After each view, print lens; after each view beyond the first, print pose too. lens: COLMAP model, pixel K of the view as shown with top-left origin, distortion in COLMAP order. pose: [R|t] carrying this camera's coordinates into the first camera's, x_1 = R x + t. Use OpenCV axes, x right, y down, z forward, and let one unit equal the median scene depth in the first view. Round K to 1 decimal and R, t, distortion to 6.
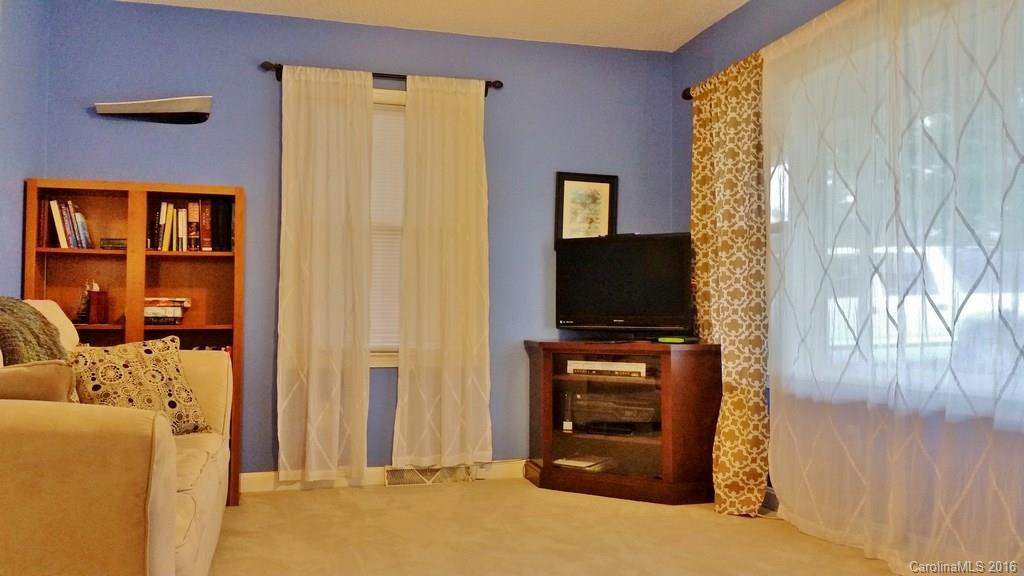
lens RADIAL K [[833.2, 0, 512.3], [0, 833.2, 293.8], [0, 0, 1]] dist [0.162768, -0.369346]
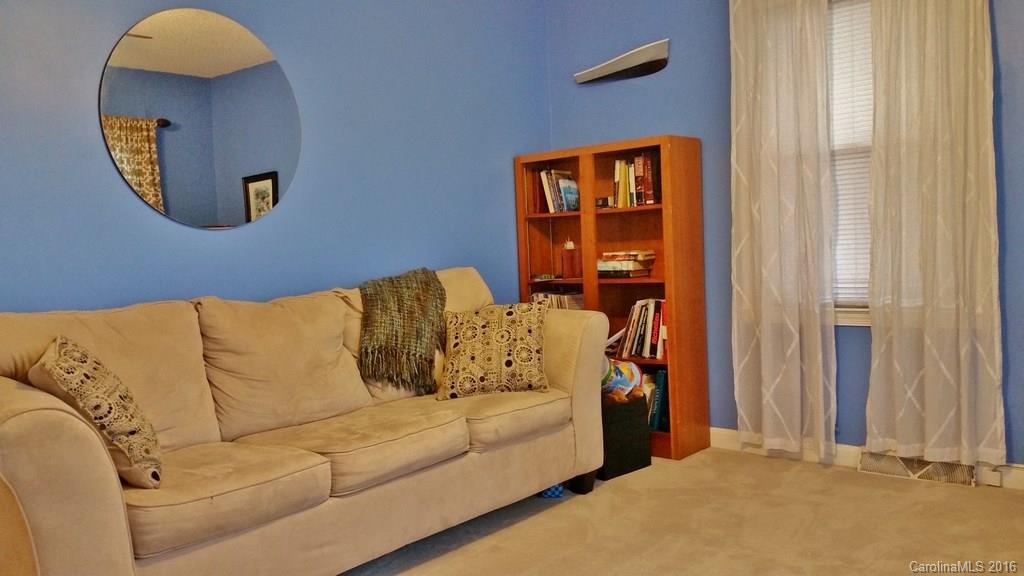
lens RADIAL K [[833.2, 0, 512.3], [0, 833.2, 293.8], [0, 0, 1]] dist [0.162768, -0.369346]
pose [[0.545315, 0.019964, -0.837994, 0.382326], [0.073932, 0.994675, 0.071807, -0.028121], [0.834965, -0.101113, 0.540935, 0.318190]]
